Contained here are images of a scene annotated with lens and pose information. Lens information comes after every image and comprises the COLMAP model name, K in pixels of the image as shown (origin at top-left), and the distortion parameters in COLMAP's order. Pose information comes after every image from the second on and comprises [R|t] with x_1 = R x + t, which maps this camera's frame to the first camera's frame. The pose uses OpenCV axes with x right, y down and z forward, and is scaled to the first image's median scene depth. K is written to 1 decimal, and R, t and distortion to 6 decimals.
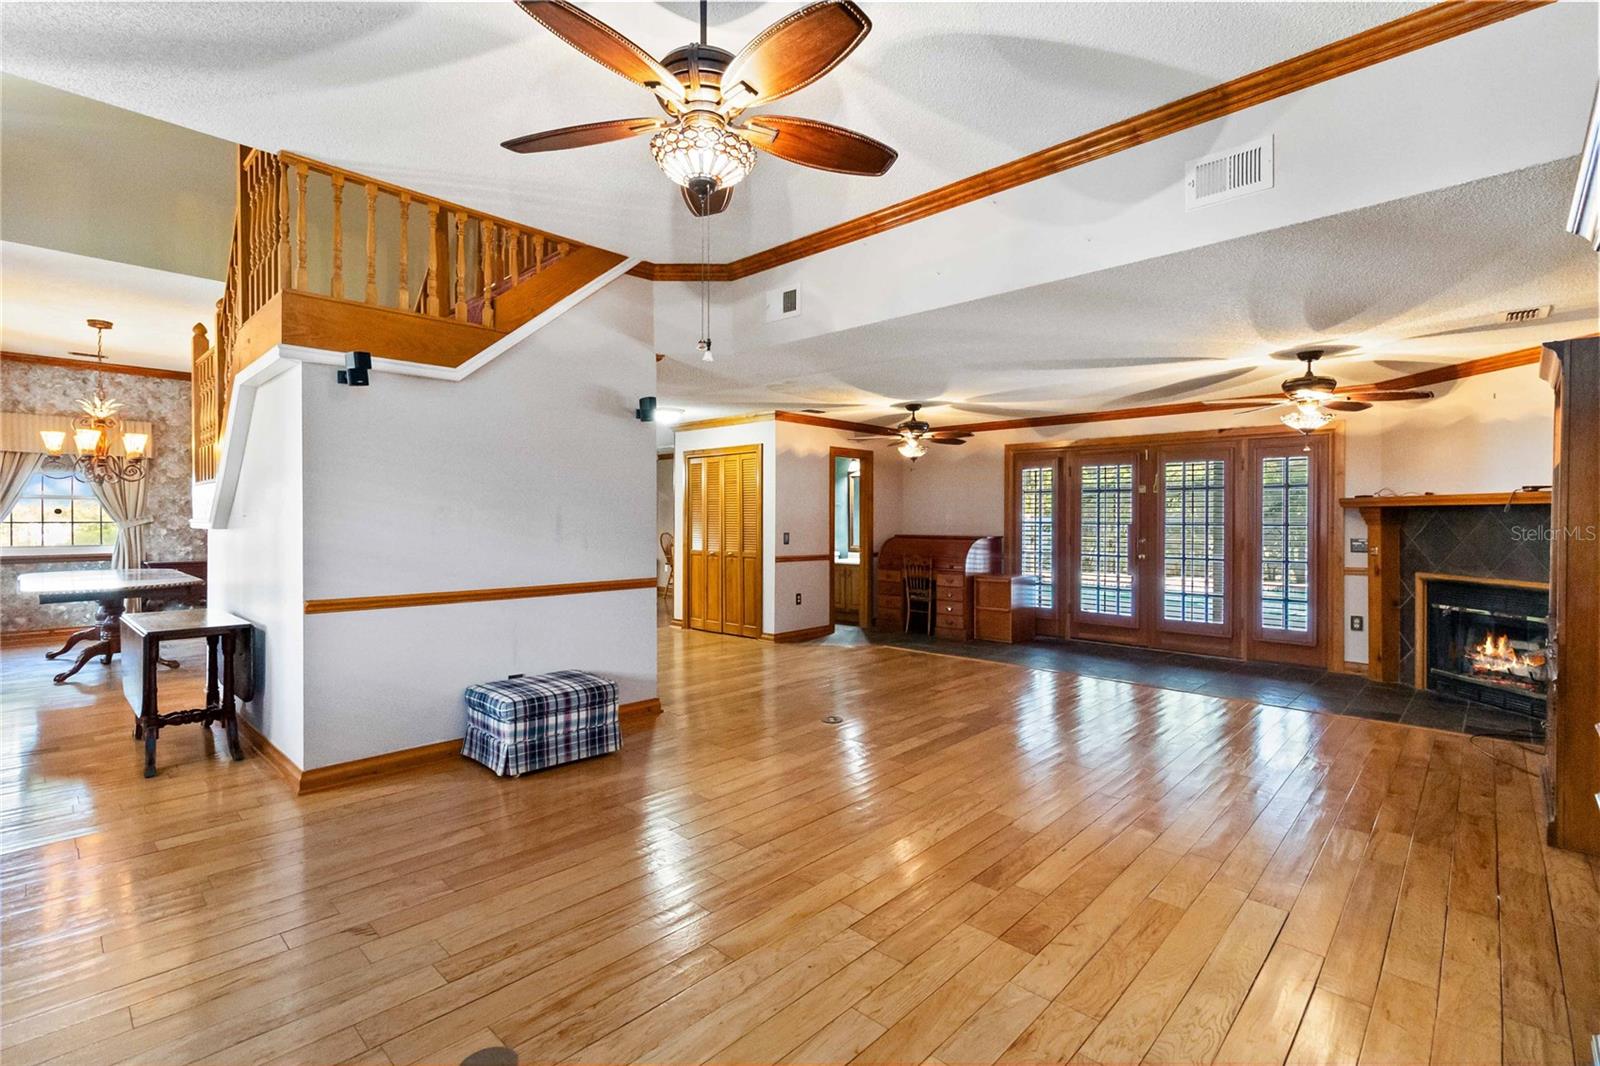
lens RADIAL K [[738.4, 0, 805.9], [0, 738.4, 525.9], [0, 0, 1]] dist [-0.000692, 0.001146]
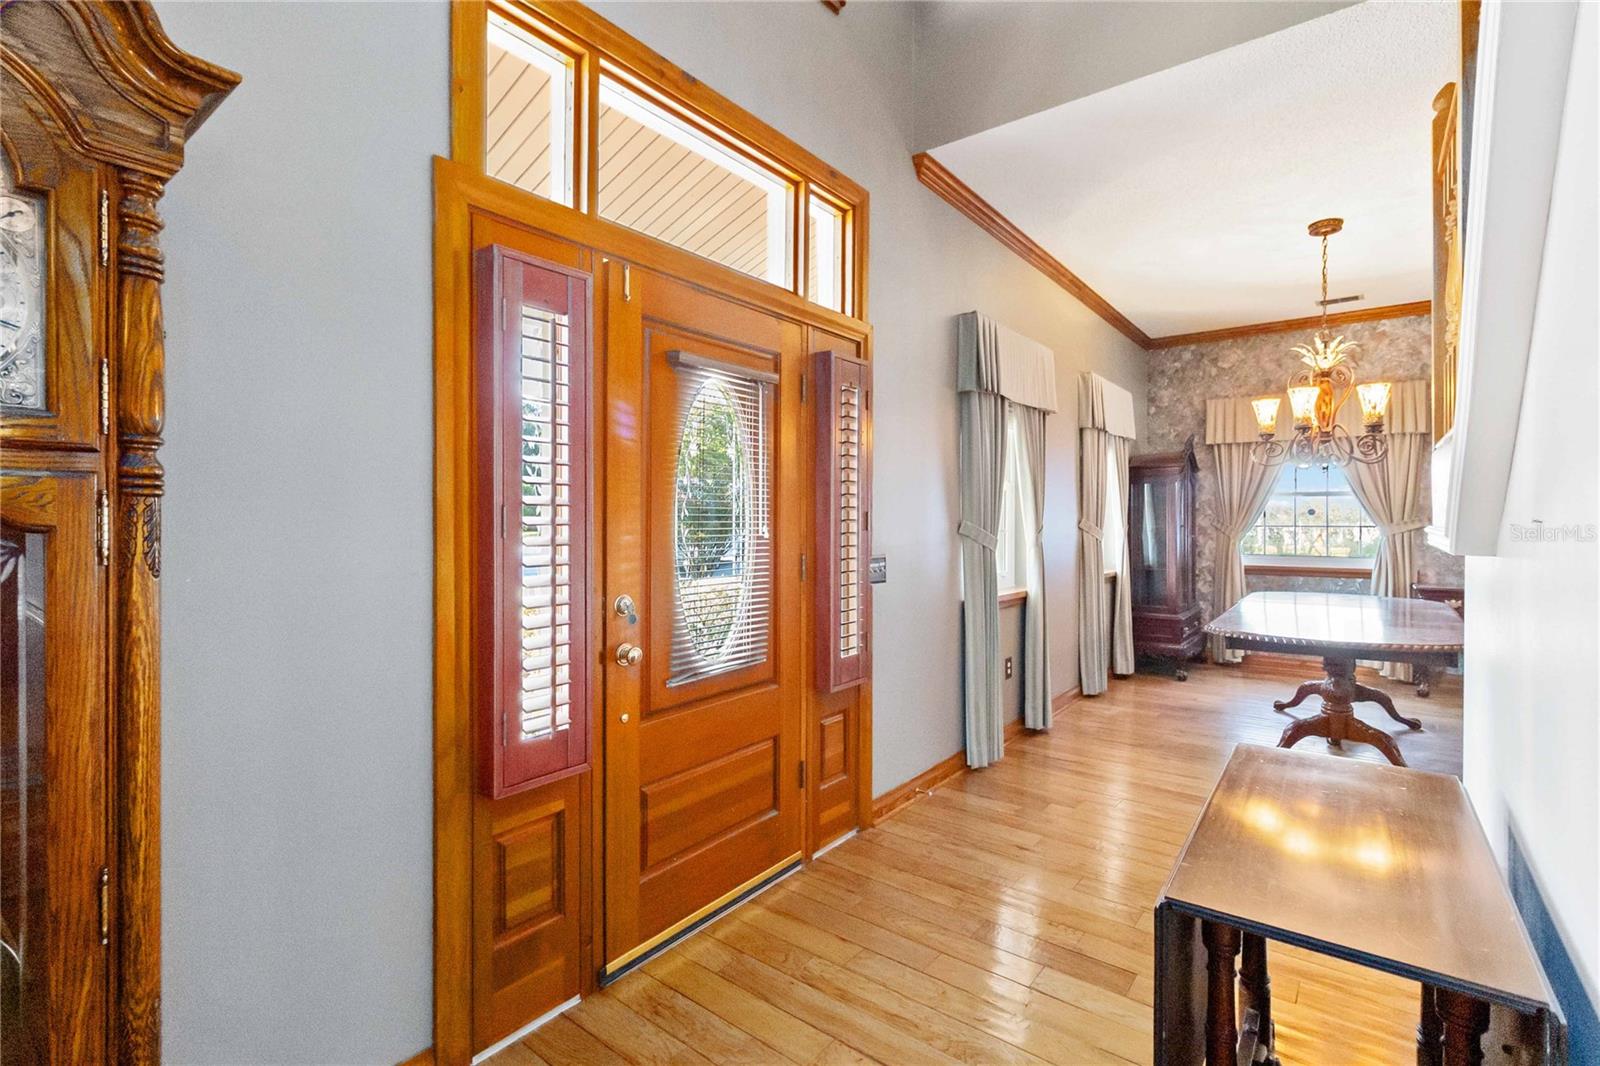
lens RADIAL K [[738.4, 0, 801.2], [0, 738.4, 519.5], [0, 0, 1]] dist [-0.000692, 0.001146]
pose [[0.096511, -0.001808, -0.995330, -0.361460], [-0.008142, 0.999963, -0.002606, -0.007189], [0.995299, 0.008355, 0.096493, 0.495414]]
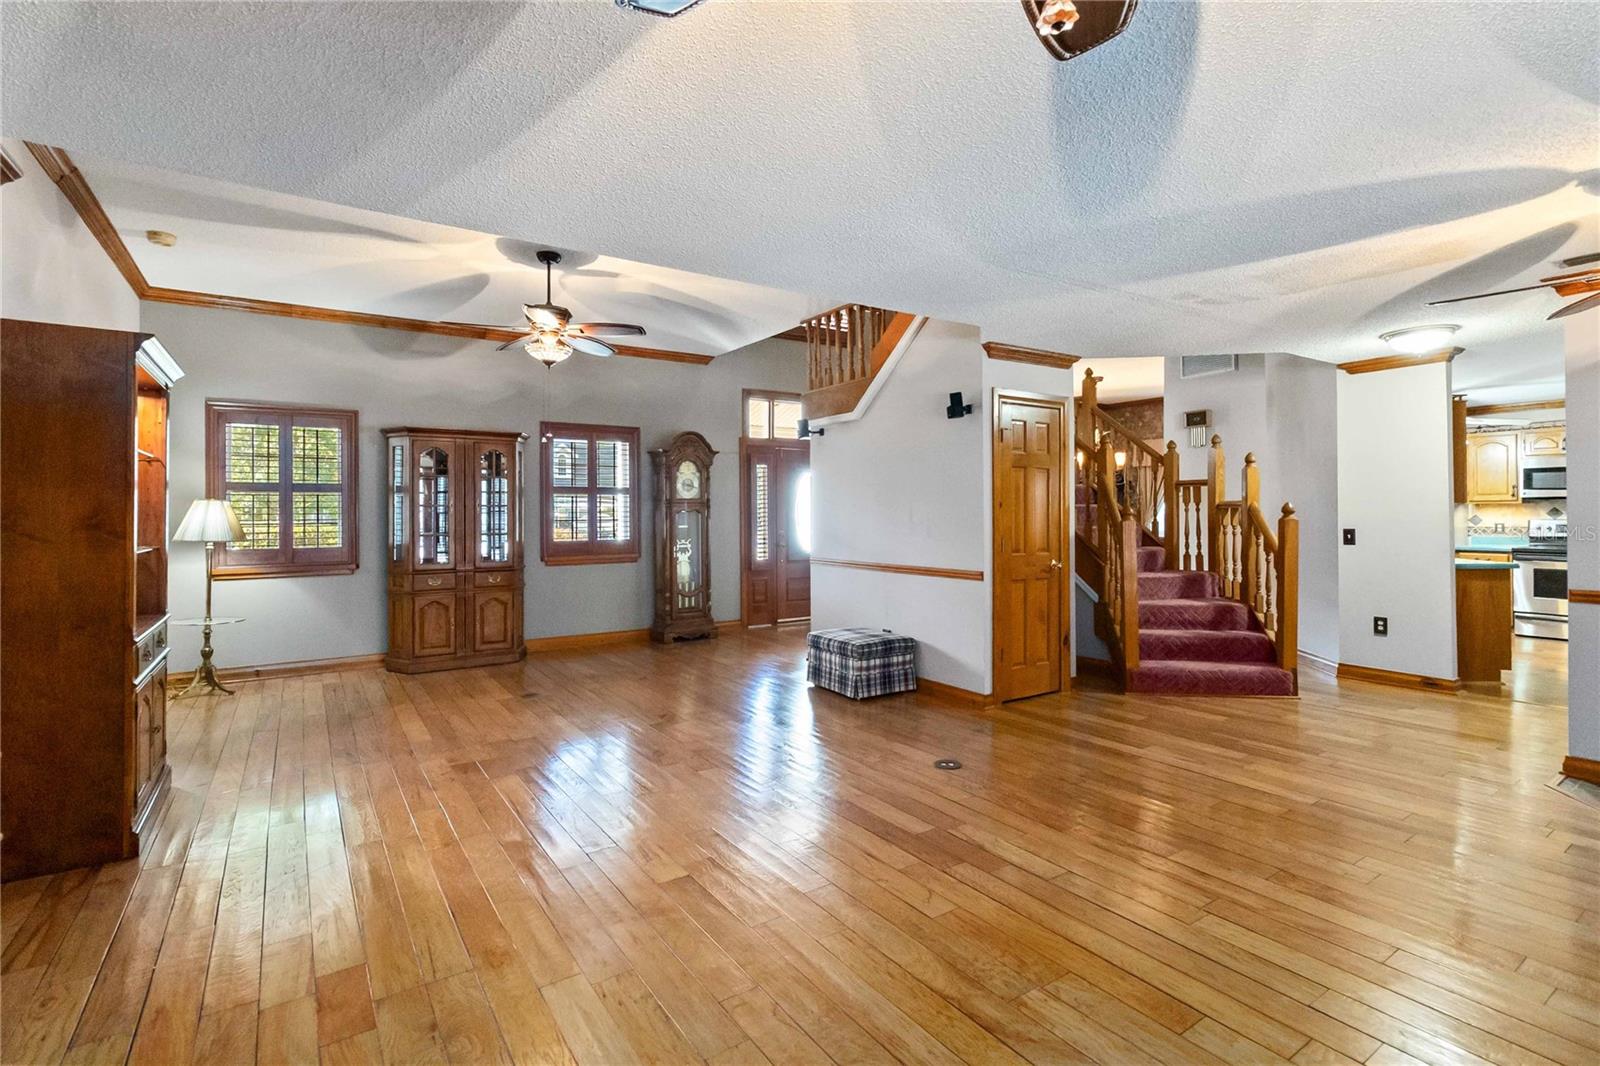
lens RADIAL K [[738.4, 0, 788.0], [0, 738.4, 523.2], [0, 0, 1]] dist [-0.000692, 0.001146]
pose [[-0.229075, 0.013797, -0.973311, 0.648588], [-0.002743, 0.999886, 0.014819, -0.005996], [0.973405, 0.006065, -0.229011, 0.780477]]
